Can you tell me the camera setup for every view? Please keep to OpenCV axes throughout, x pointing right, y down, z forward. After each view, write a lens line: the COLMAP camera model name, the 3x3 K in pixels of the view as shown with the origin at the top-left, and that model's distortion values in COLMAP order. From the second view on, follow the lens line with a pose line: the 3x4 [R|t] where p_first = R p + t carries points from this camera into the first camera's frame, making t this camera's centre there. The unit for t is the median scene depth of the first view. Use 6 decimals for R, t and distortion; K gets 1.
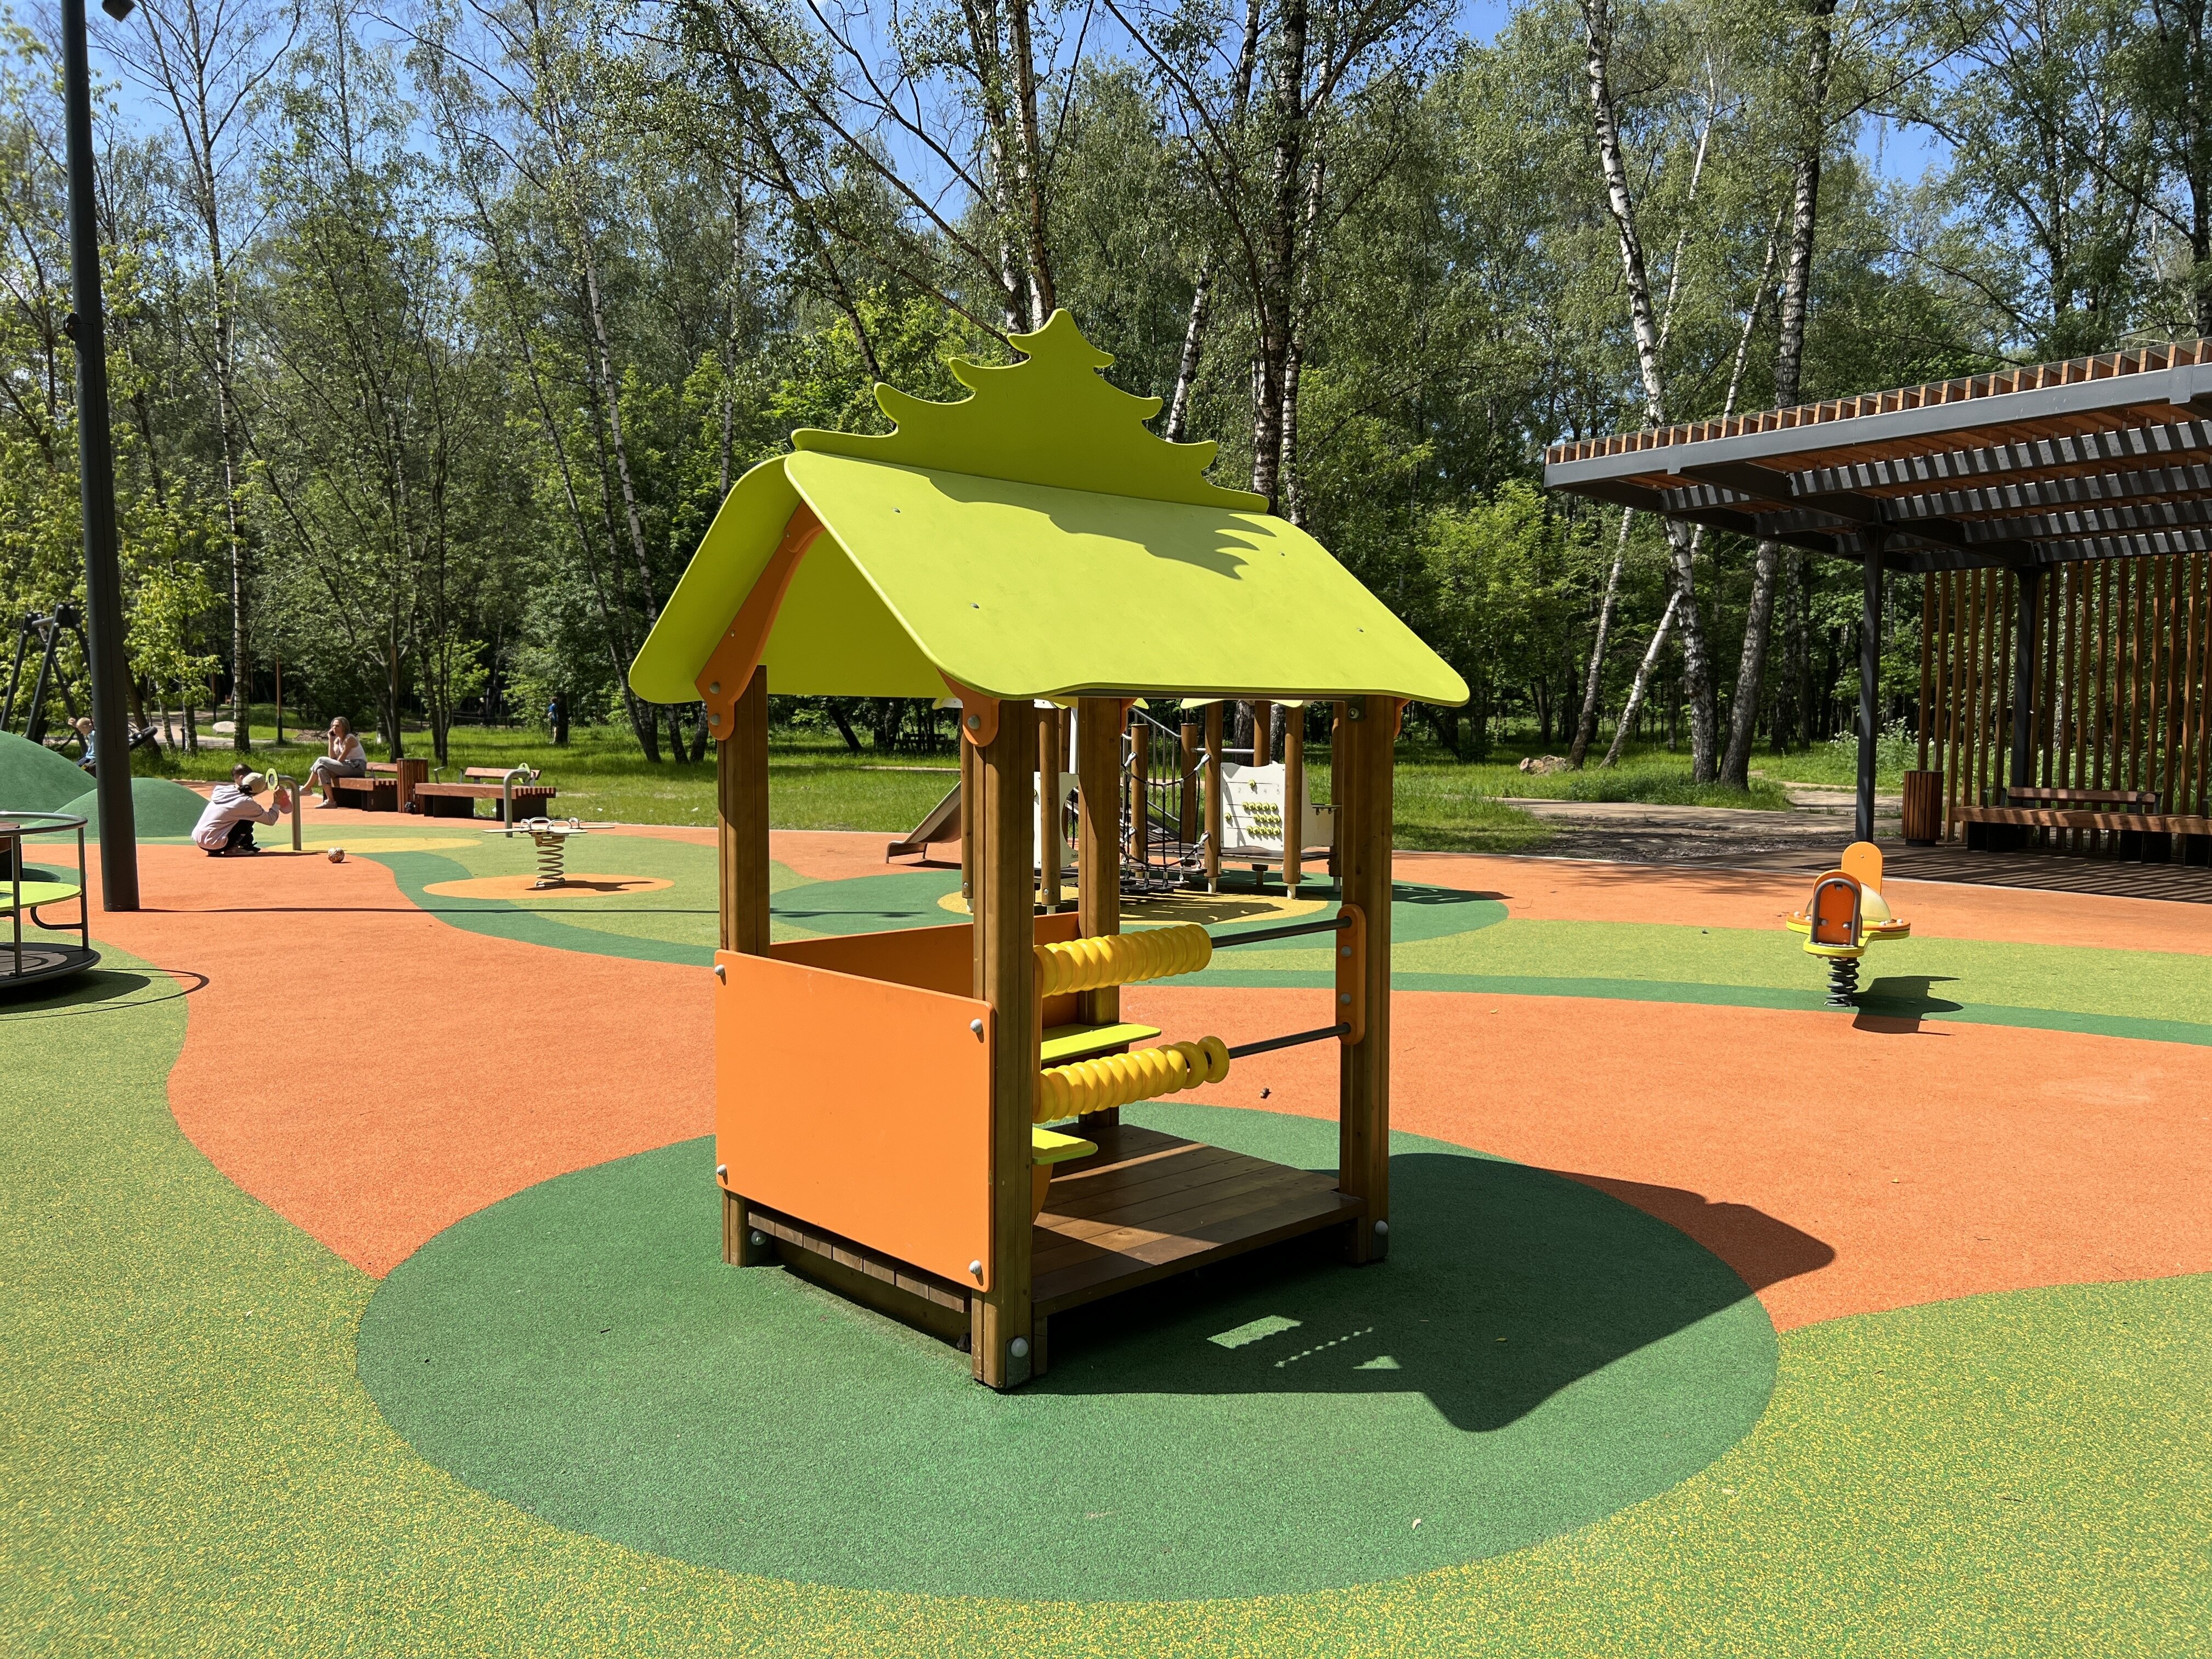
lens RADIAL K [[1676.4, 0, 1086.3], [0, 1676.4, 831.7], [0, 0, 1]] dist [0.014357, -0.019382]
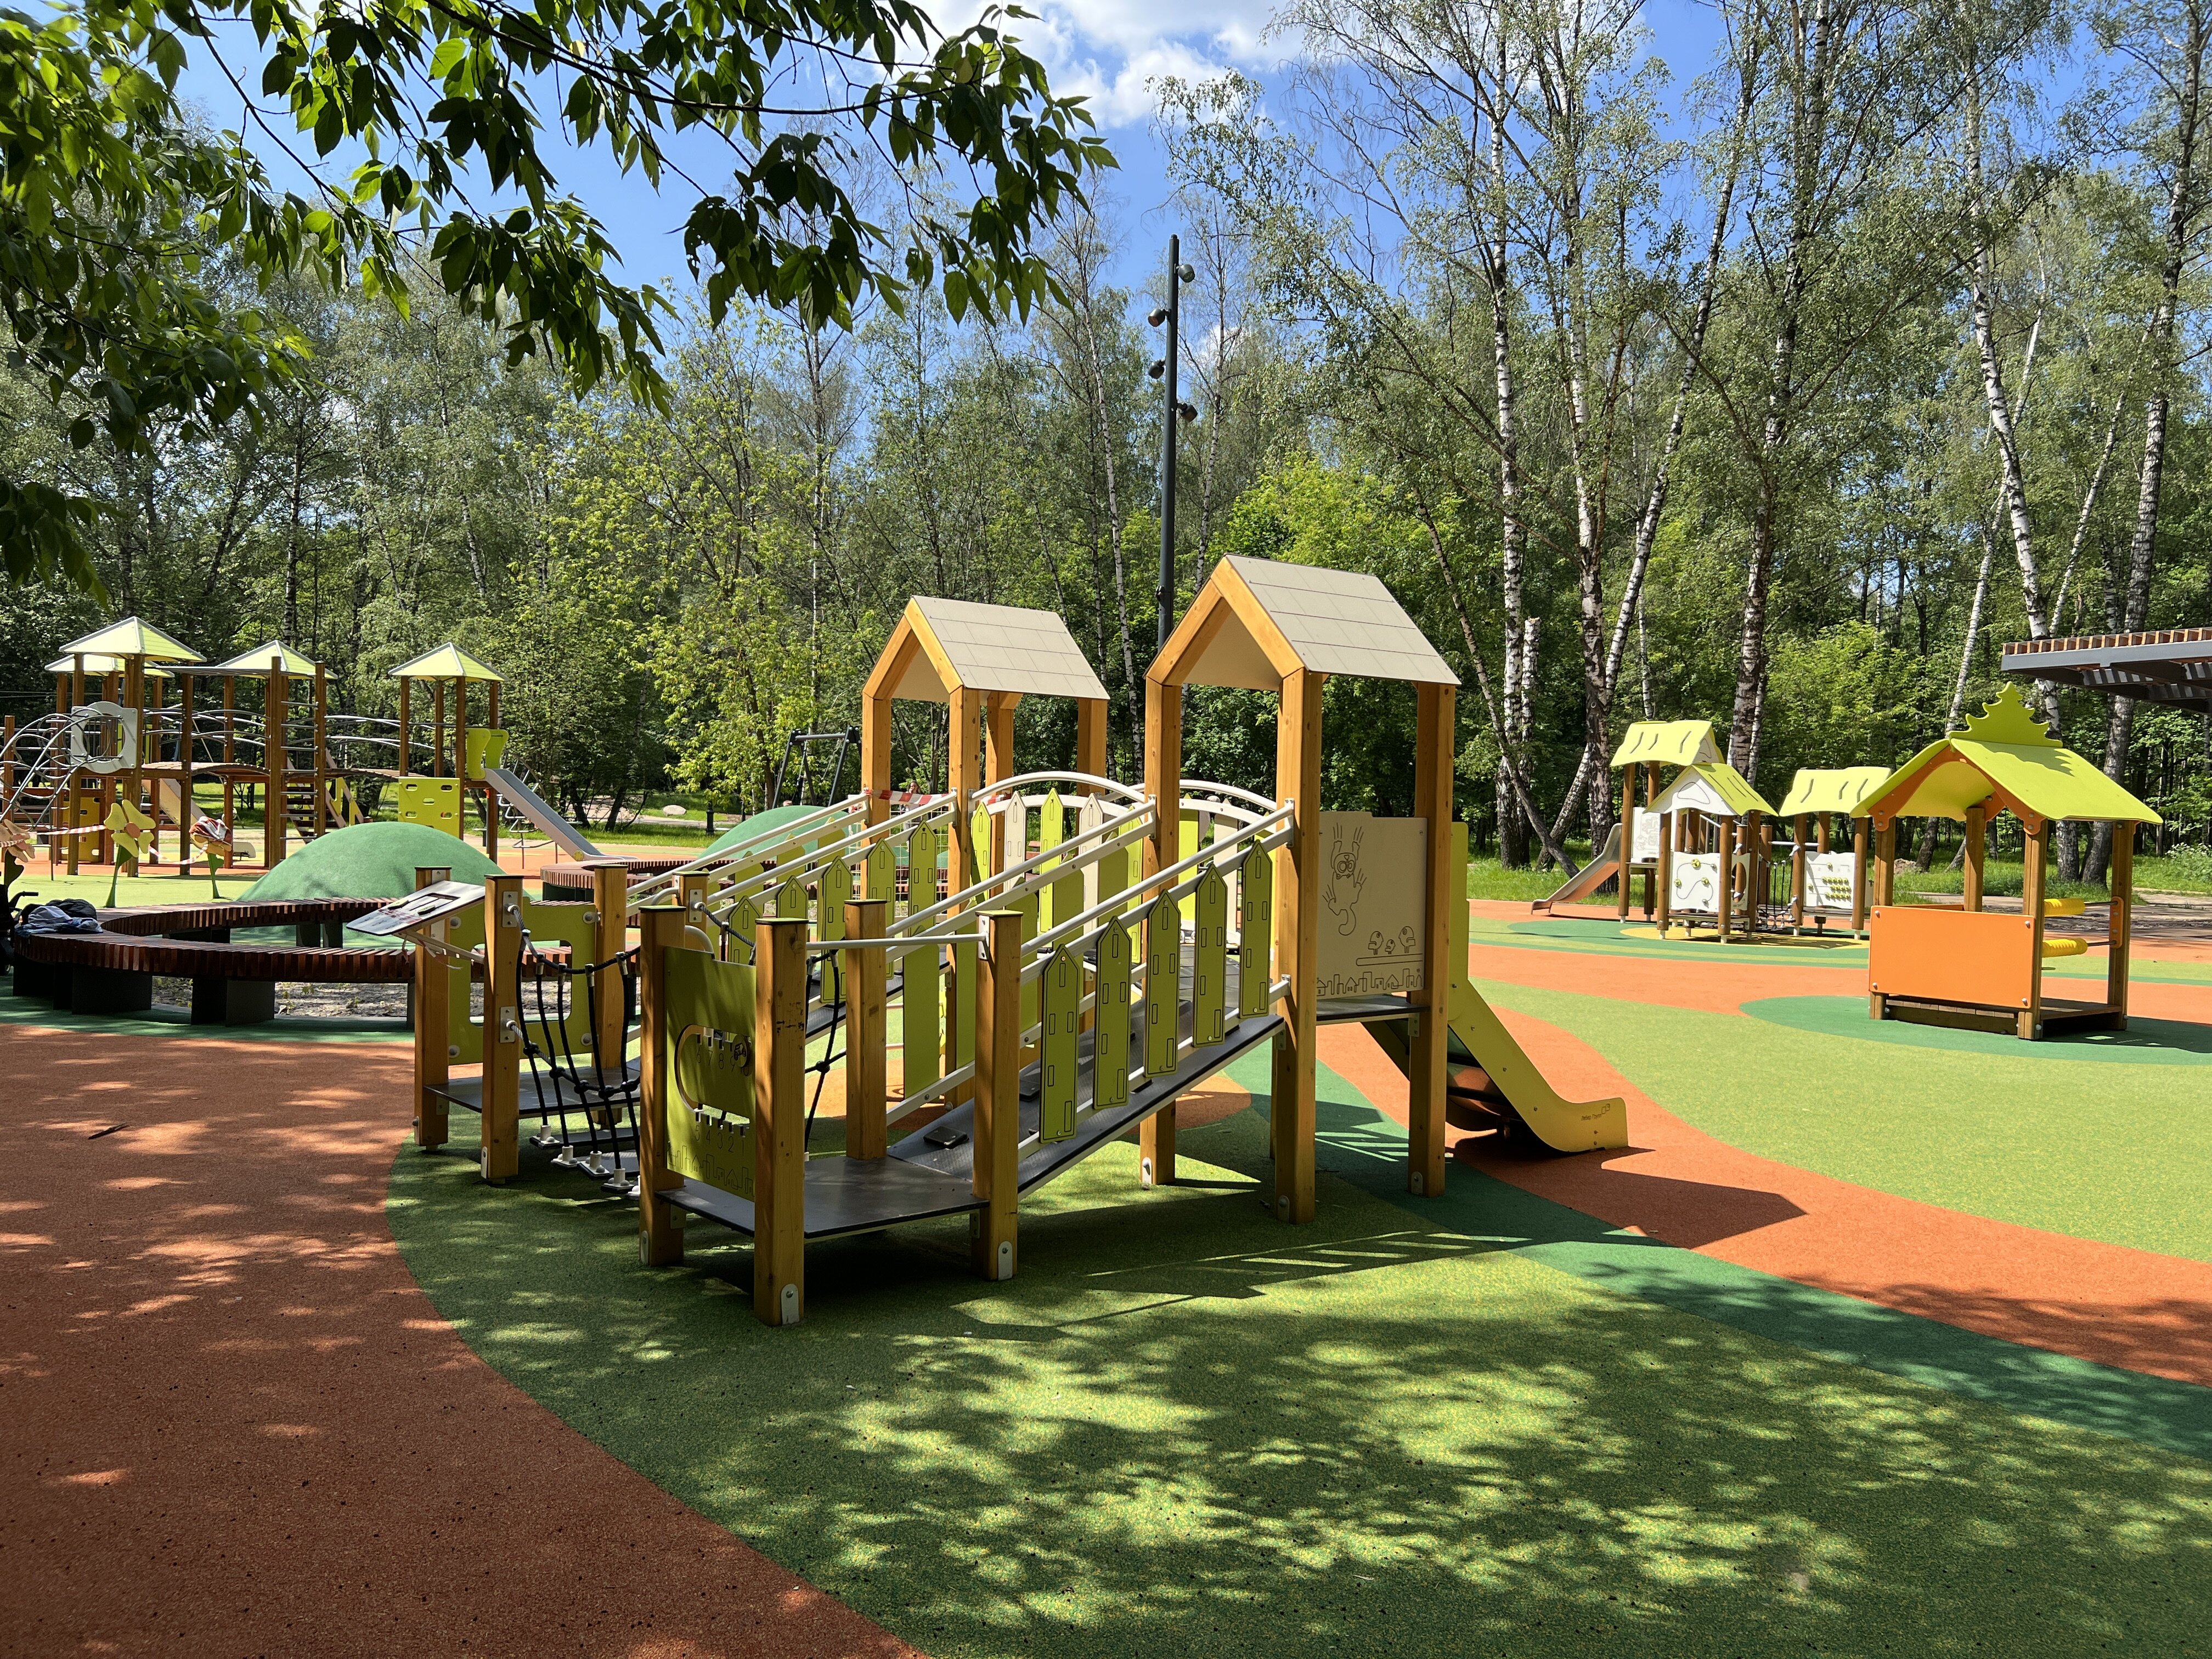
lens RADIAL K [[1676.4, 0, 1109.6], [0, 1676.4, 840.7], [0, 0, 1]] dist [0.014357, -0.019382]
pose [[0.992549, 0.022506, -0.119749, -0.190726], [-0.028638, 0.998352, -0.049731, 0.022896], [0.118432, 0.052789, 0.991558, -0.319189]]
